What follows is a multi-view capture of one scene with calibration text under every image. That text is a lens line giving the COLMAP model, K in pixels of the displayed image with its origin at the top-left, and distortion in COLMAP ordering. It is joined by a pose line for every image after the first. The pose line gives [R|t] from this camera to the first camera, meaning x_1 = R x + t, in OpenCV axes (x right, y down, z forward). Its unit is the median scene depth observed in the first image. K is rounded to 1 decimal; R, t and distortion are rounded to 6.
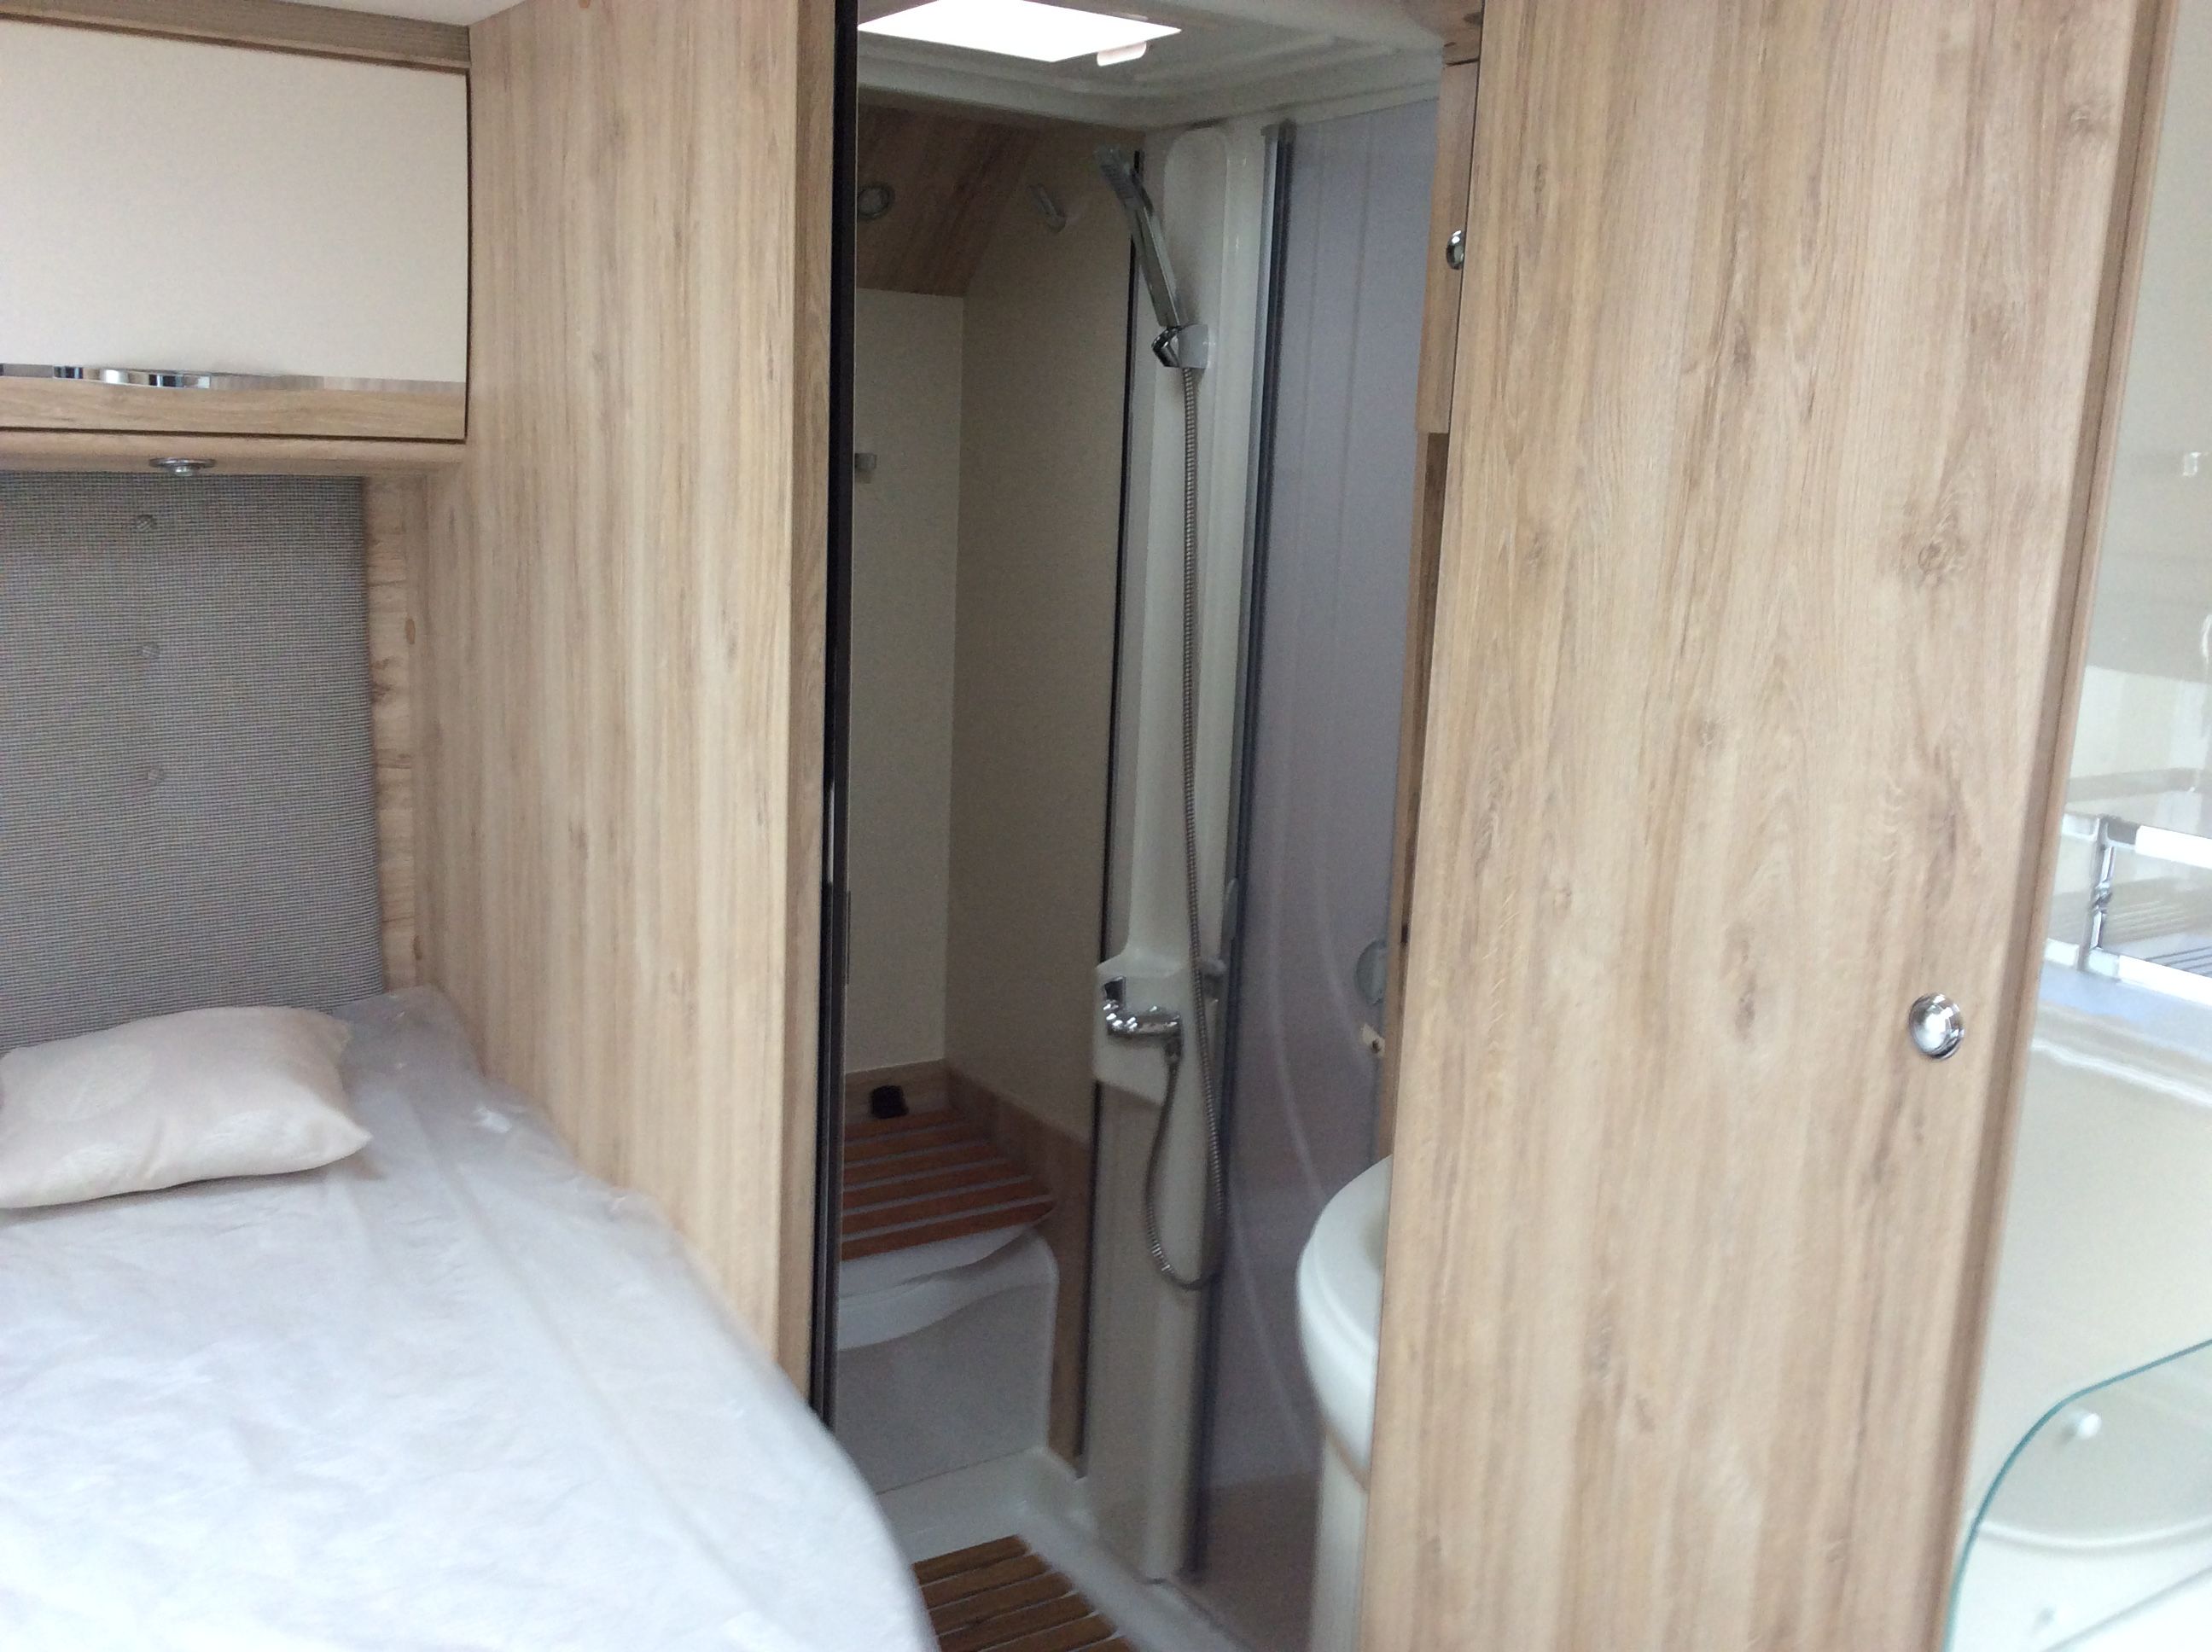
lens RADIAL K [[2053.9, 0, 1106.0], [0, 2053.9, 826.0], [0, 0, 1]] dist [0.104278, -0.204899]
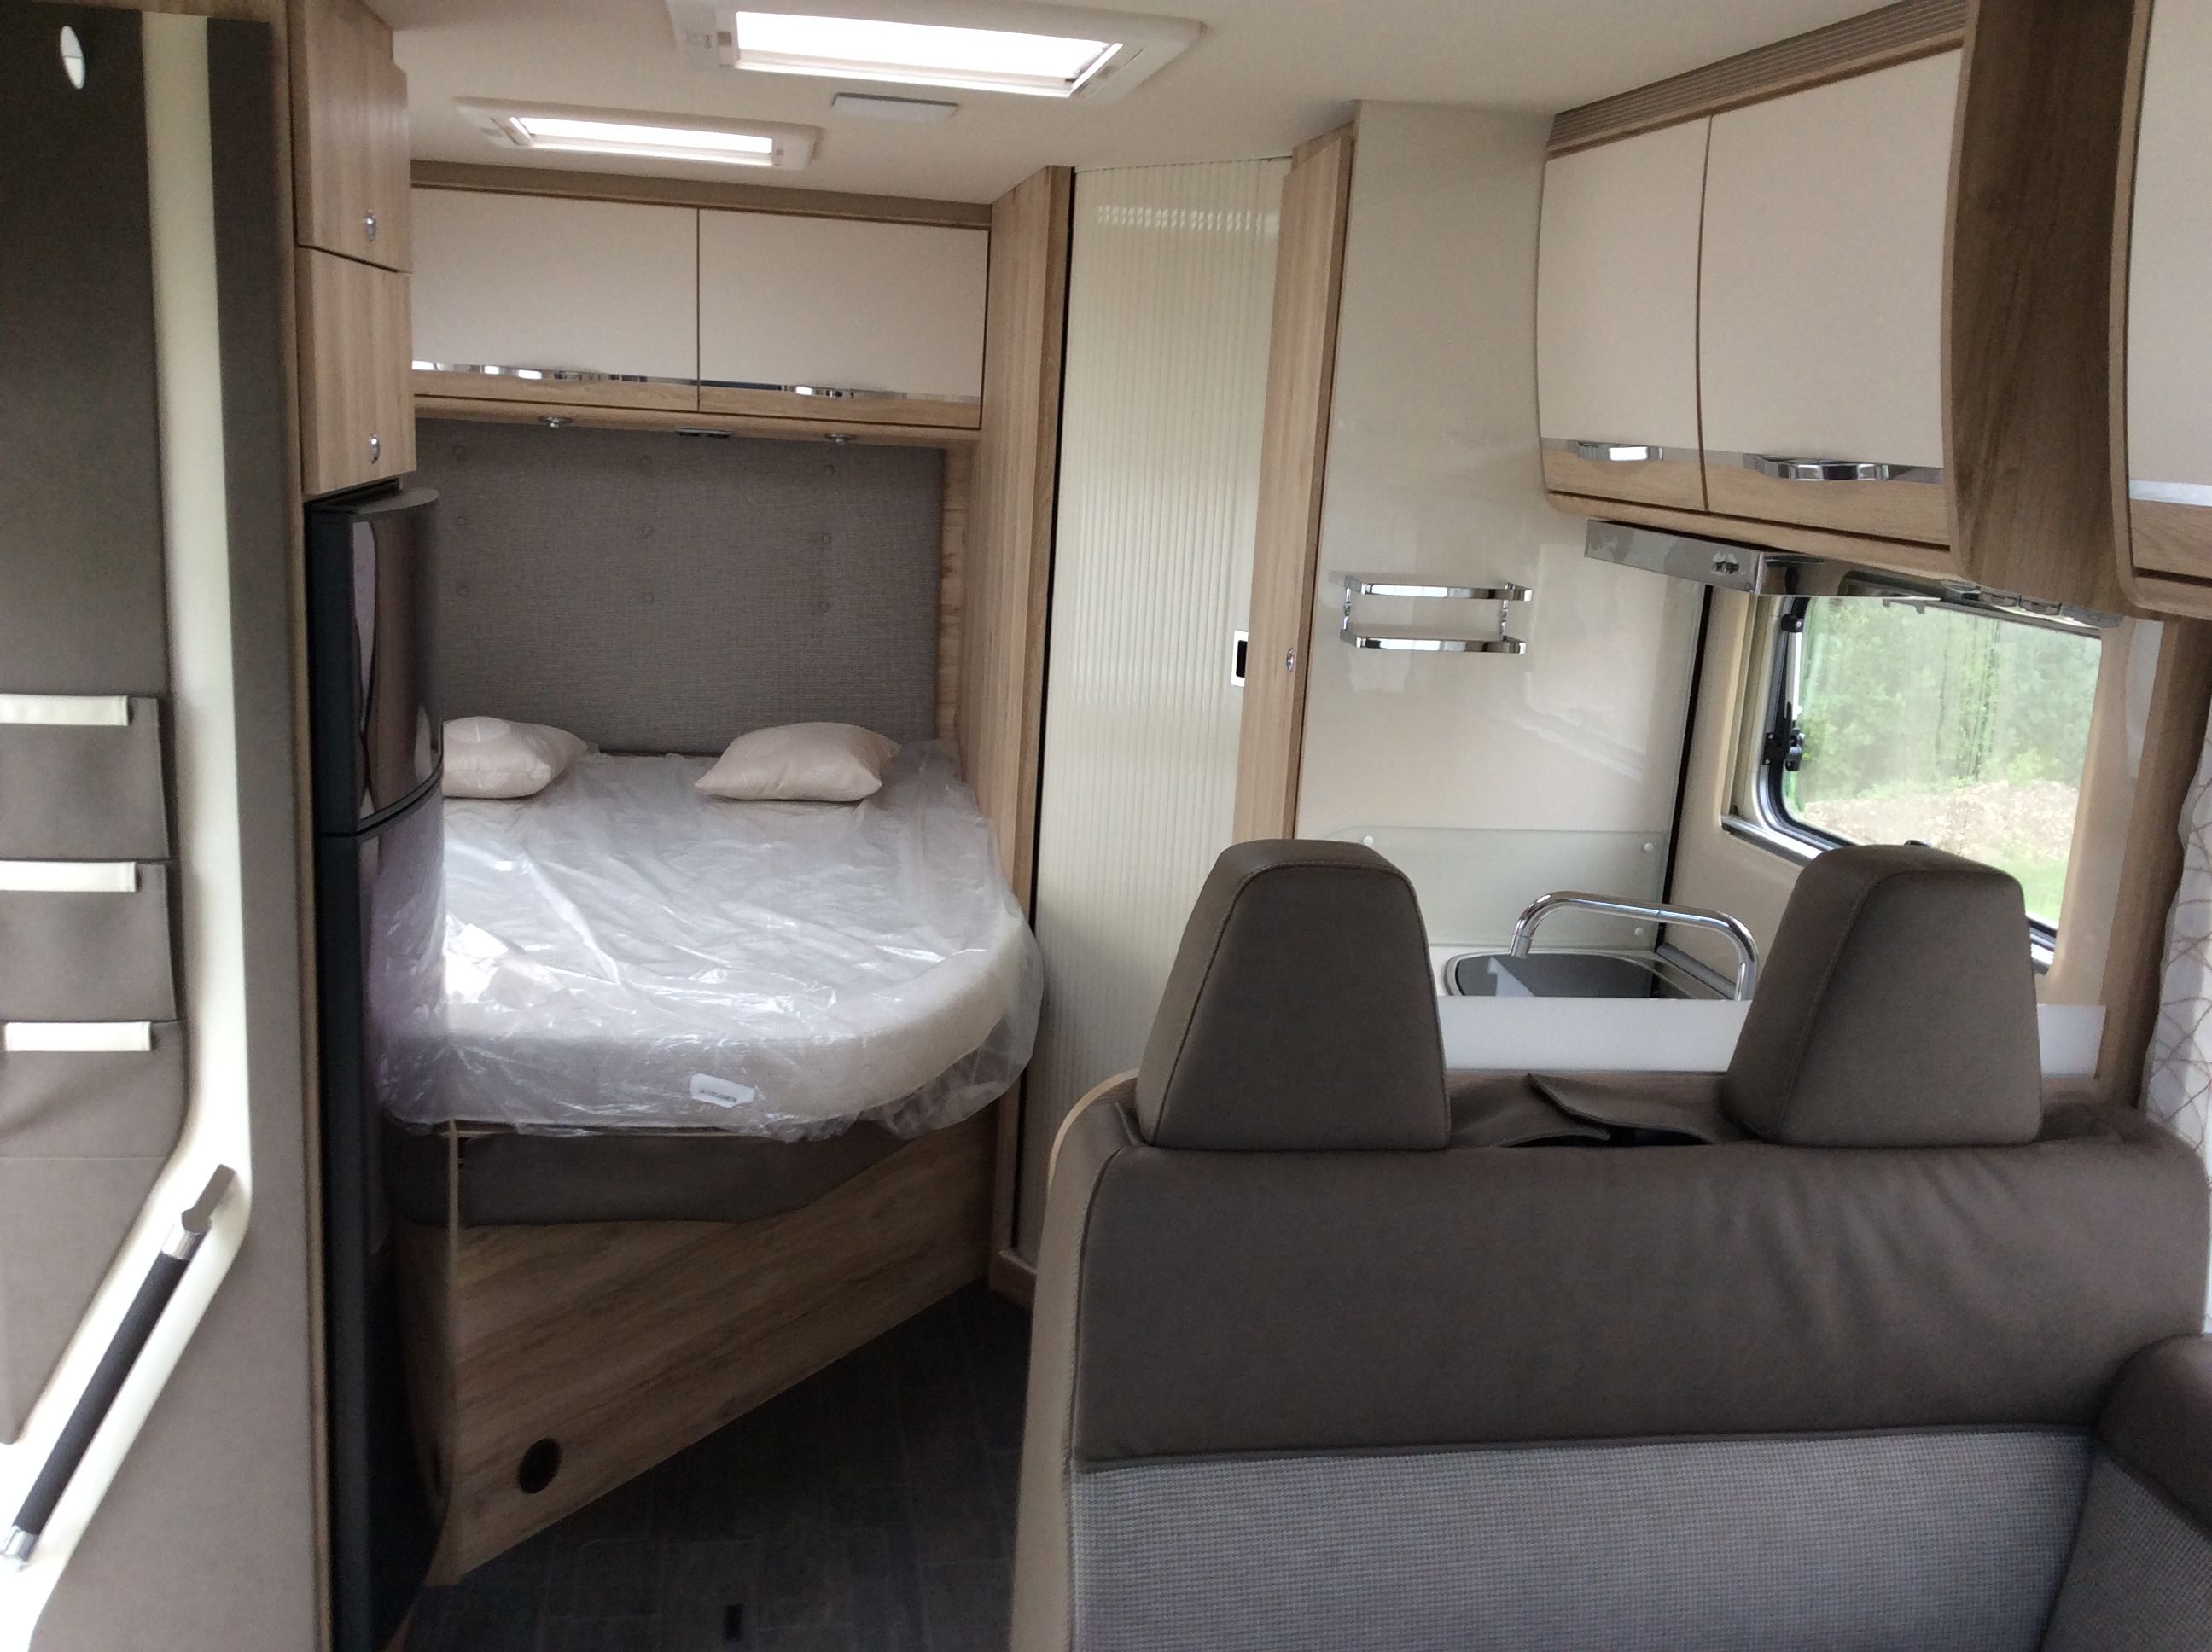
lens RADIAL K [[2053.9, 0, 1106.0], [0, 2053.9, 826.0], [0, 0, 1]] dist [0.104278, -0.204899]
pose [[0.914769, 0.087769, -0.394327, 0.519739], [-0.093405, 0.995616, 0.004919, 0.139070], [0.393030, 0.032332, 0.918957, -0.591427]]
